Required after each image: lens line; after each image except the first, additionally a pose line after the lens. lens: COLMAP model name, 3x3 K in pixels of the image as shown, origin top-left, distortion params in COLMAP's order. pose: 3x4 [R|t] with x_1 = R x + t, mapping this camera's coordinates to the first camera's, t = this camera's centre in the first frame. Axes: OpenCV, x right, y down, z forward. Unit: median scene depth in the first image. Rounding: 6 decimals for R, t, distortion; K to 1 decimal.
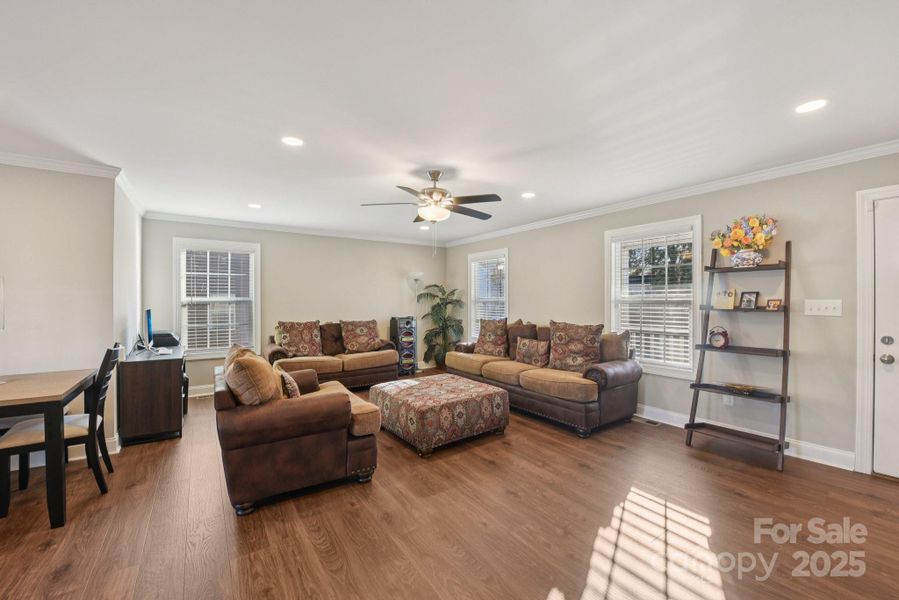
lens RADIAL K [[363.7, 0, 447.7], [0, 363.7, 304.1], [0, 0, 1]] dist [-0.015748, -0.000020]
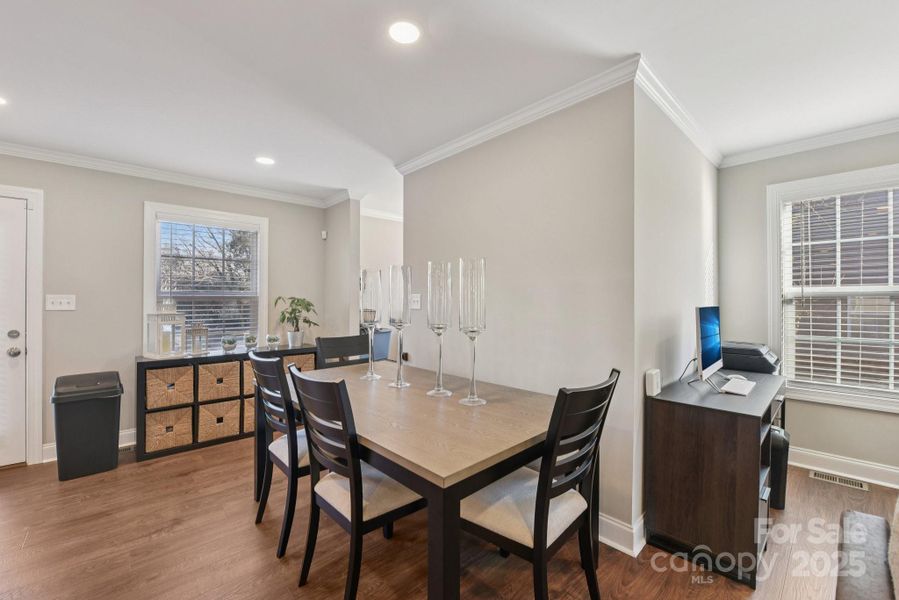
lens RADIAL K [[371.8, 0, 451.1], [0, 371.8, 299.5], [0, 0, 1]] dist [-0.015855, -0.000497]
pose [[0.154974, -0.002800, -0.987915, -0.232982], [-0.006035, 0.999975, -0.003781, 0.005921], [0.987900, 0.006548, 0.154953, 0.371309]]
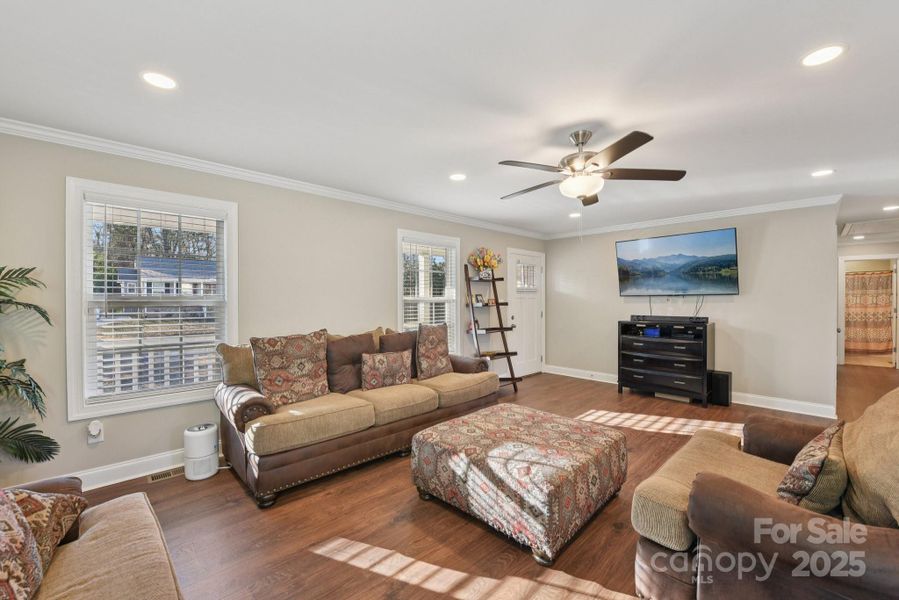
lens RADIAL K [[371.8, 0, 451.1], [0, 371.8, 299.5], [0, 0, 1]] dist [-0.015855, -0.000497]
pose [[-0.177232, 0.011355, 0.984104, -0.475393], [0.025447, 0.999652, -0.006951, -0.000881], [-0.983840, 0.023811, -0.177459, 0.889572]]
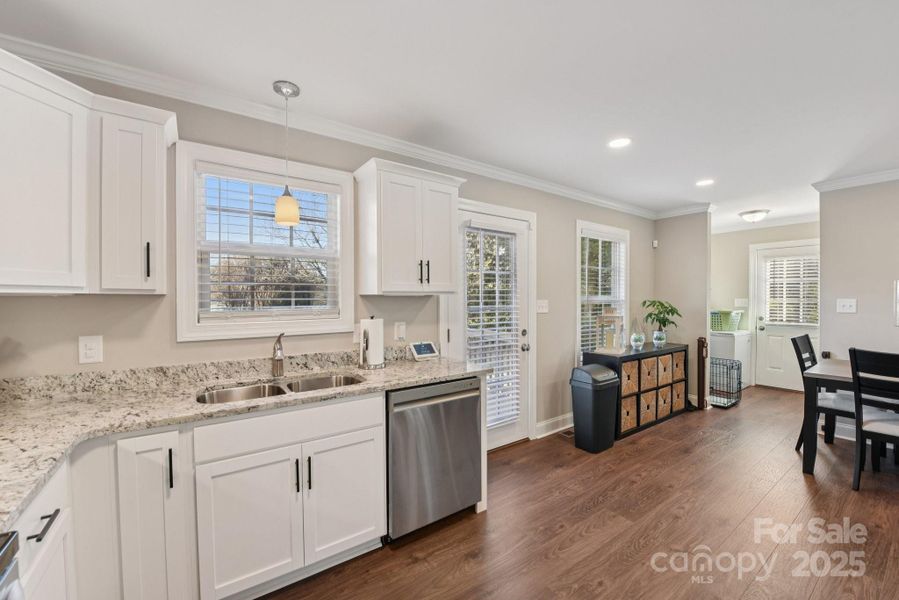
lens RADIAL K [[363.7, 0, 447.7], [0, 363.7, 304.1], [0, 0, 1]] dist [-0.015748, -0.000020]
pose [[0.030126, 0.013111, -0.999460, -0.214396], [-0.005883, 0.999899, 0.012939, -0.000103], [0.999529, 0.005490, 0.030200, -0.344345]]
